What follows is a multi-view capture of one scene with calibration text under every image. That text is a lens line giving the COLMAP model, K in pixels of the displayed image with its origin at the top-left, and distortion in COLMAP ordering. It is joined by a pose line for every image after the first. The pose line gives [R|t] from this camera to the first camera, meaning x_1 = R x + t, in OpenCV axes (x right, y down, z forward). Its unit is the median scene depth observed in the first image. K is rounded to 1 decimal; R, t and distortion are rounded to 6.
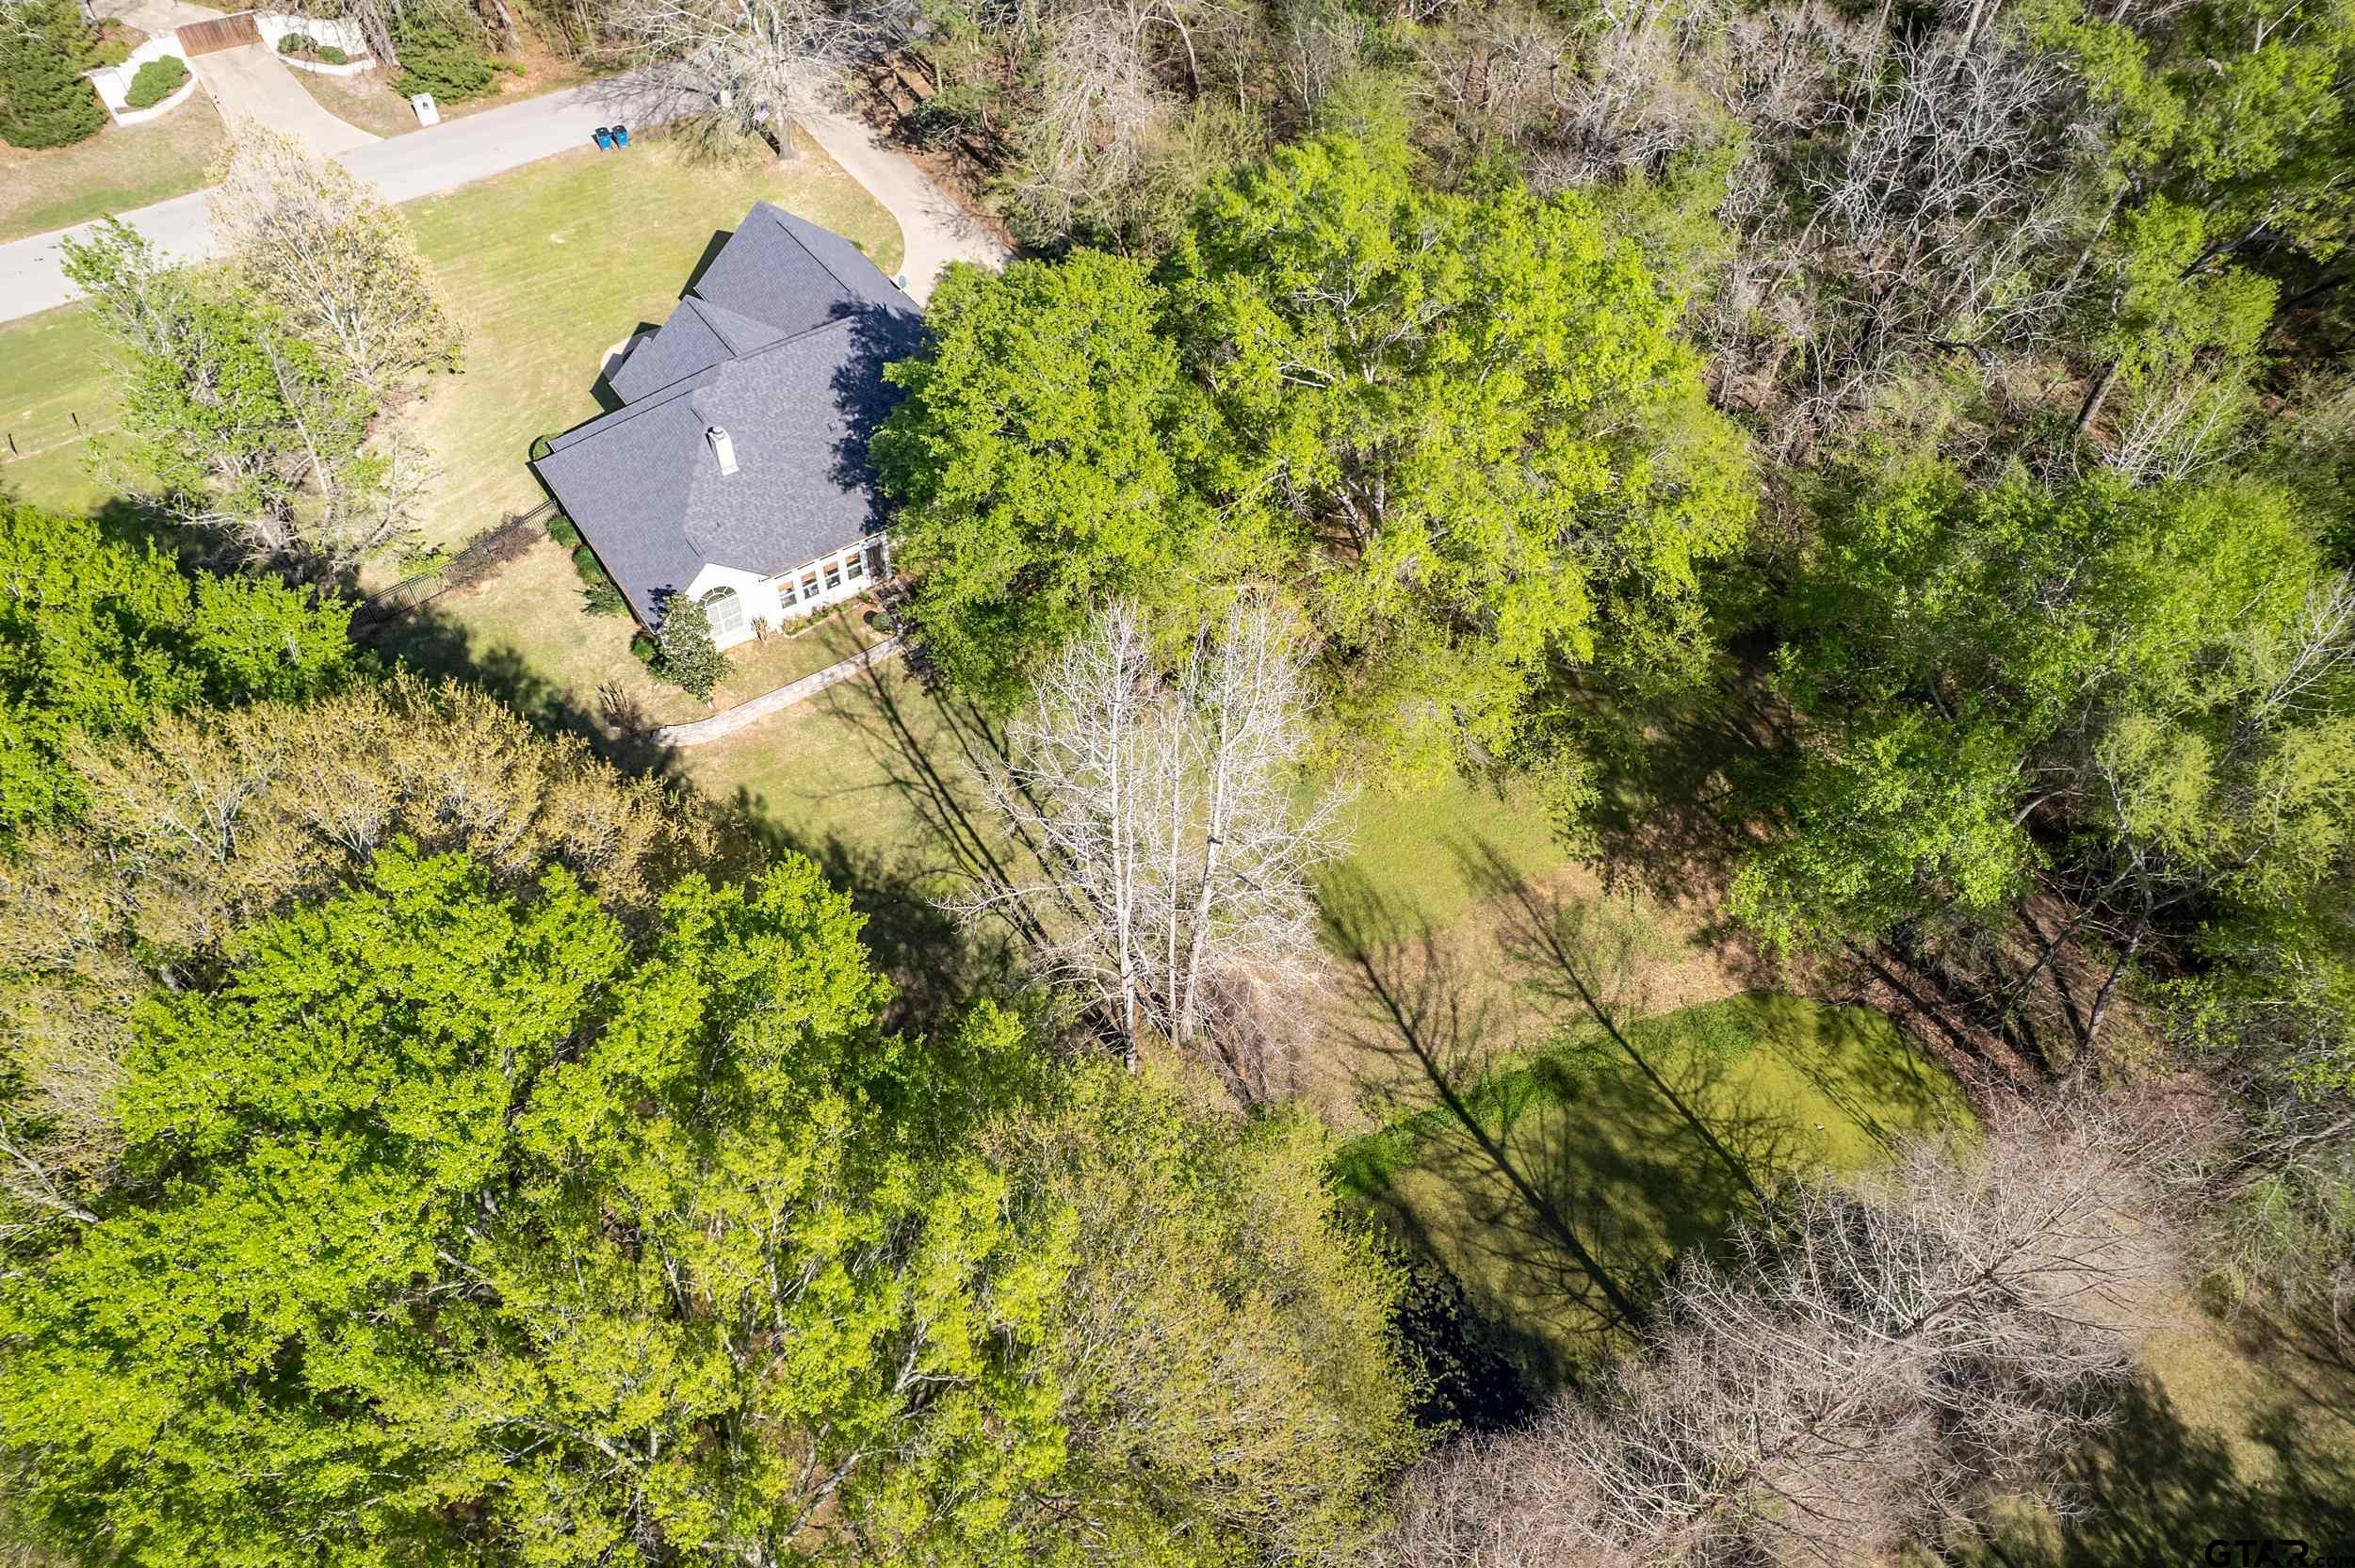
lens RADIAL K [[1520.4, 0, 1180.9], [0, 1520.4, 790.1], [0, 0, 1]] dist [-0.073780, 0.070745]
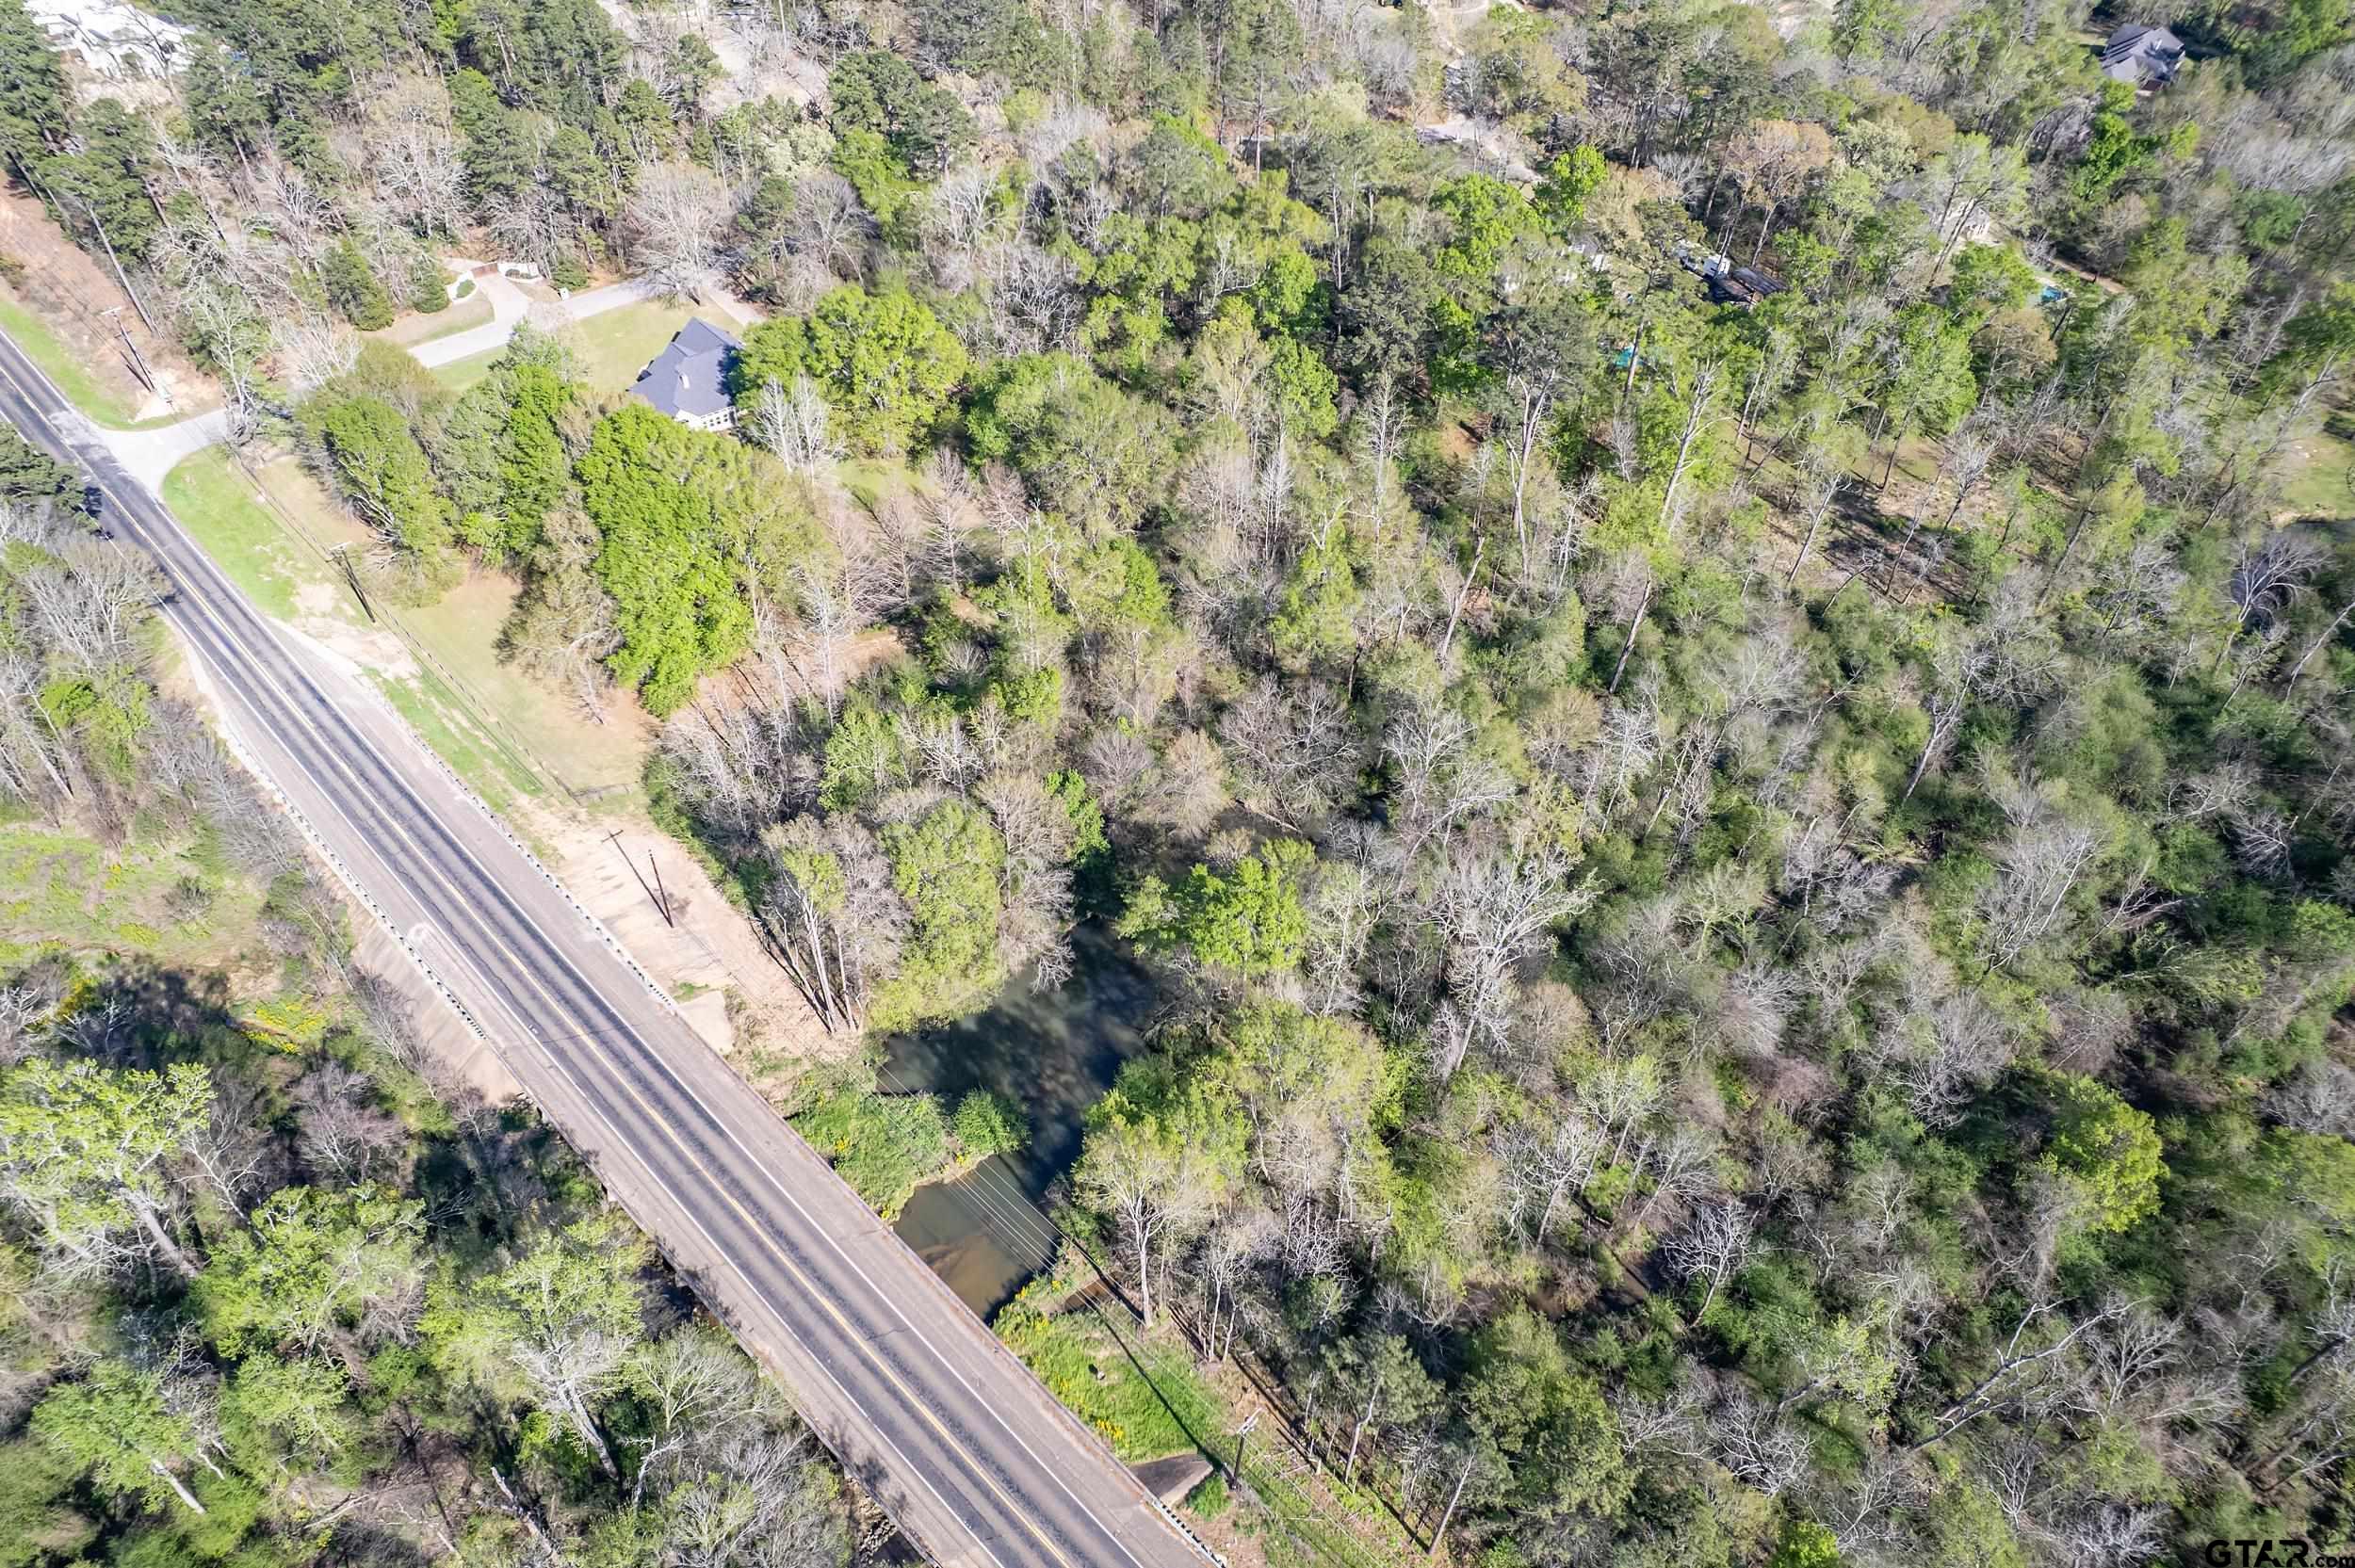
lens RADIAL K [[1520.4, 0, 1180.9], [0, 1520.4, 790.1], [0, 0, 1]] dist [-0.073780, 0.070745]
pose [[0.997602, -0.047657, 0.050185, 0.444883], [0.053210, 0.991840, -0.115858, 0.850276], [-0.044254, 0.118251, 0.991997, -1.715497]]
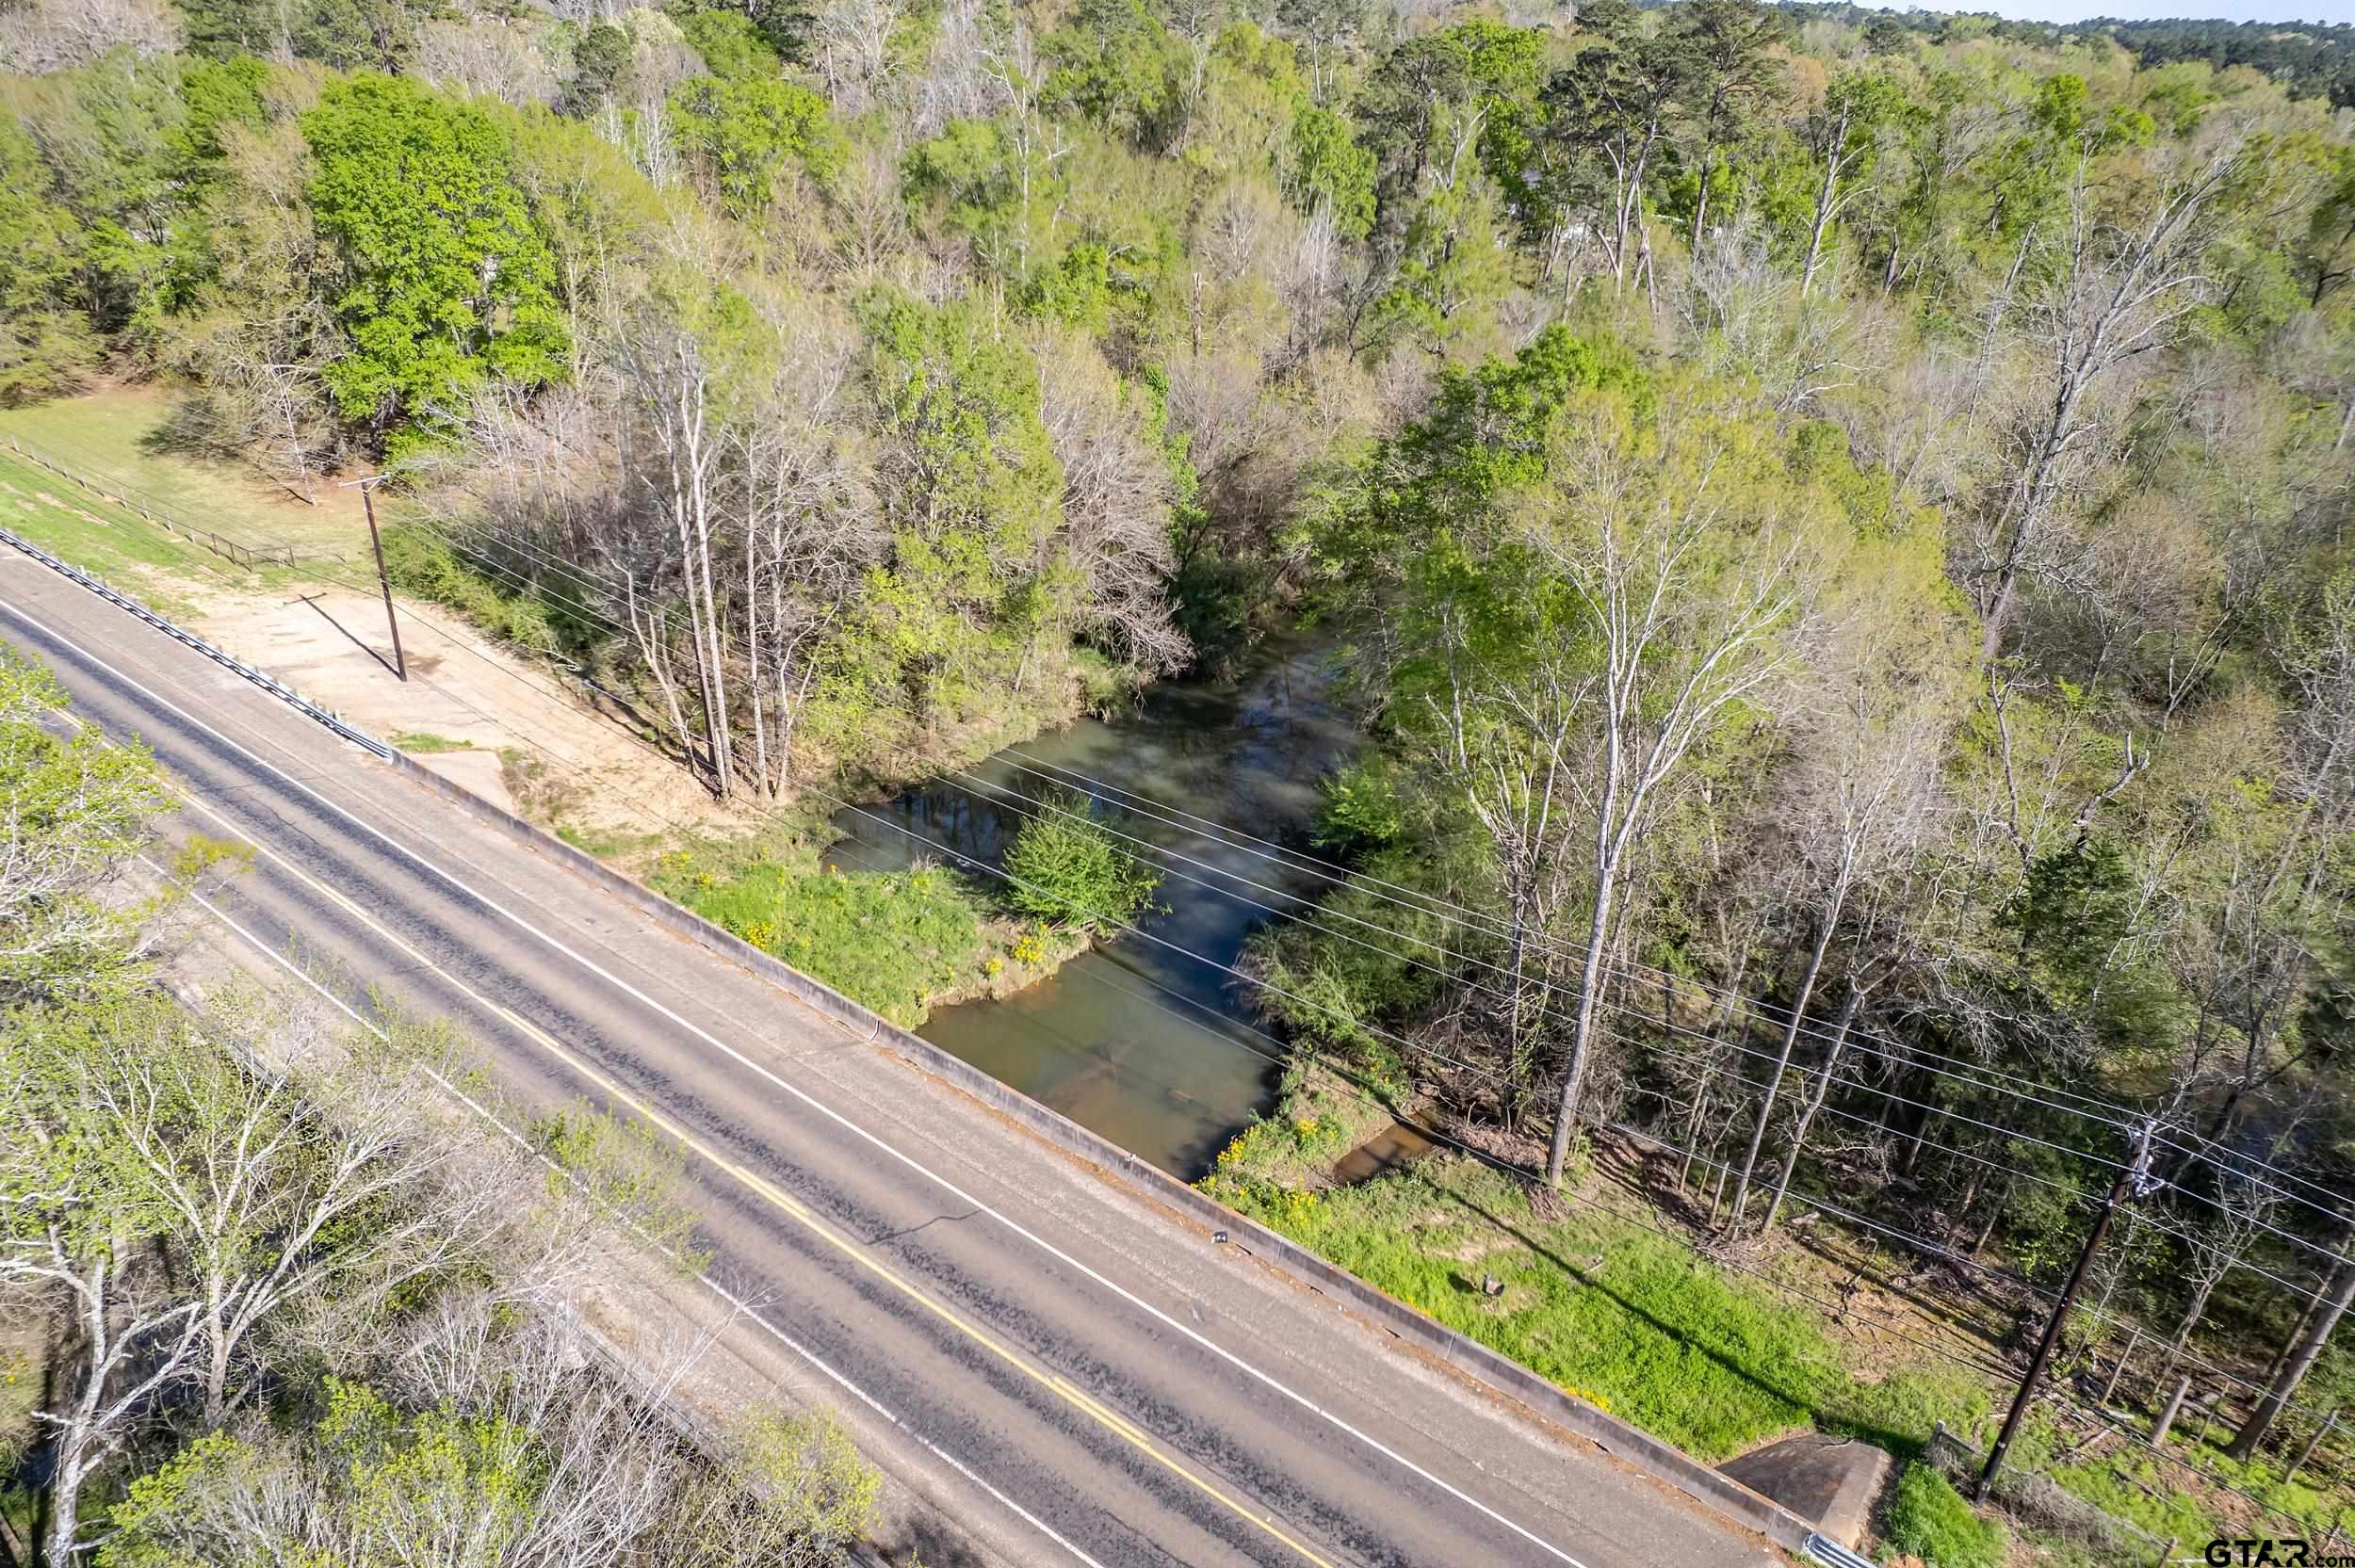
lens RADIAL K [[1523.9, 0, 1177.5], [0, 1523.9, 784.0], [0, 0, 1]] dist [-0.042712, -0.000204]
pose [[0.979262, -0.087108, 0.182915, 0.212381], [0.149230, 0.920771, -0.360433, 1.253855], [-0.137026, 0.380254, 0.914675, -0.763842]]
